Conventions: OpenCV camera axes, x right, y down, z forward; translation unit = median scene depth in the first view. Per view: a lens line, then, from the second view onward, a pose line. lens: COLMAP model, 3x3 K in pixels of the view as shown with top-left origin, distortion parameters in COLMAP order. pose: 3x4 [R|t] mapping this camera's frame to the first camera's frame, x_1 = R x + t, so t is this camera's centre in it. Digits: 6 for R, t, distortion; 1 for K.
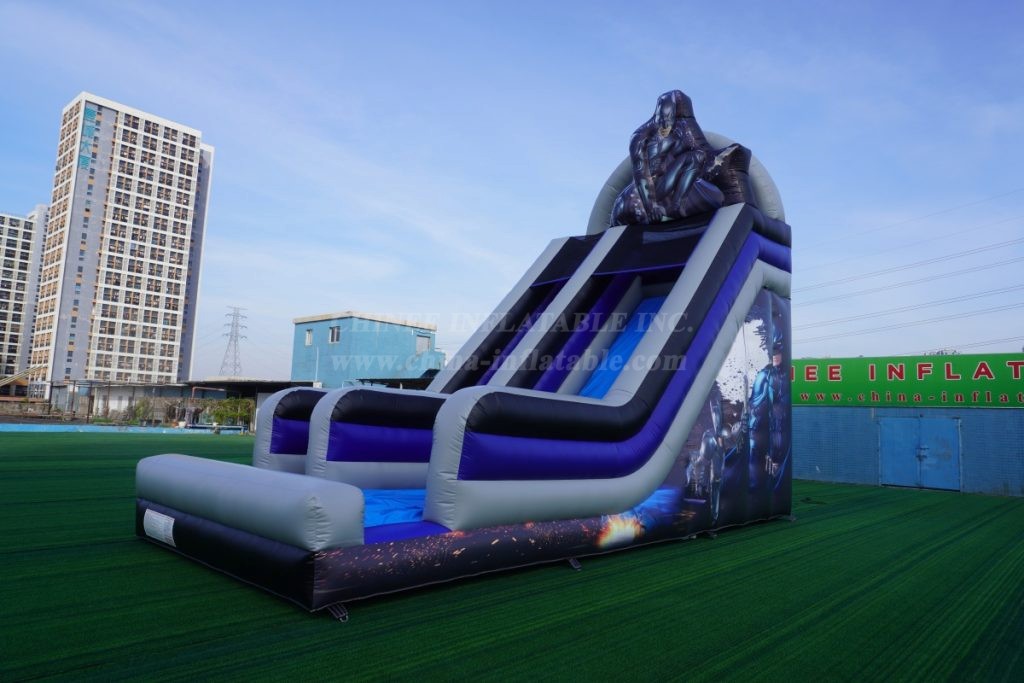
lens RADIAL K [[668.8, 0, 512.0], [0, 668.8, 341.5], [0, 0, 1]] dist [-0.027972, 0.004438]
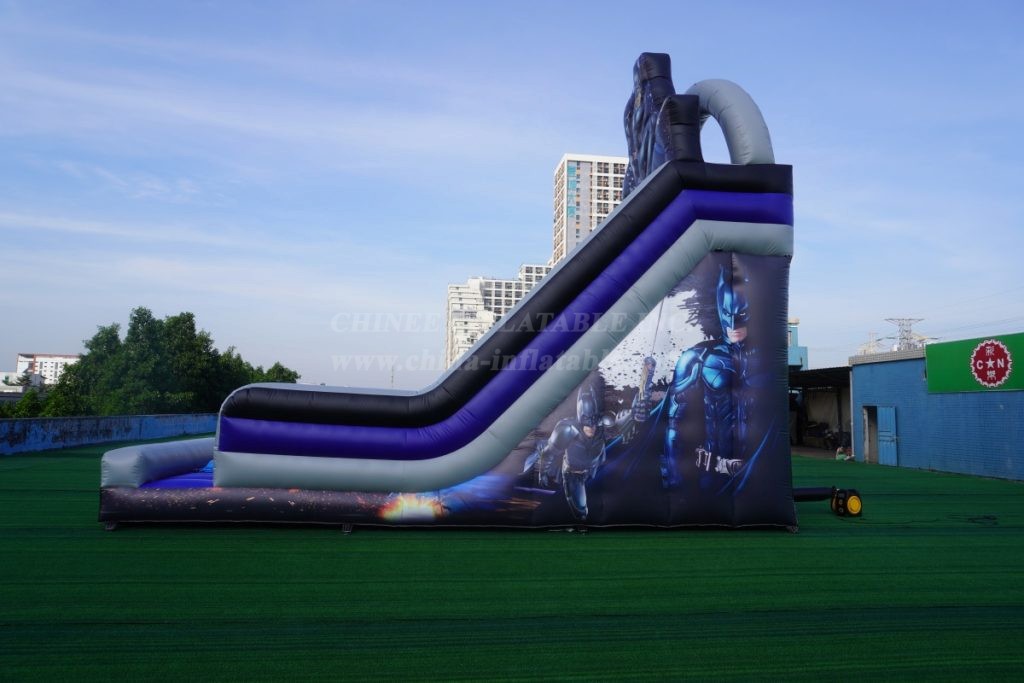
lens RADIAL K [[668.8, 0, 512.0], [0, 668.8, 341.5], [0, 0, 1]] dist [-0.027972, 0.004438]
pose [[0.748137, -0.090737, -0.657311, 0.773570], [0.085142, 0.995544, -0.040521, 0.048788], [0.658059, -0.025650, 0.752530, 0.204343]]
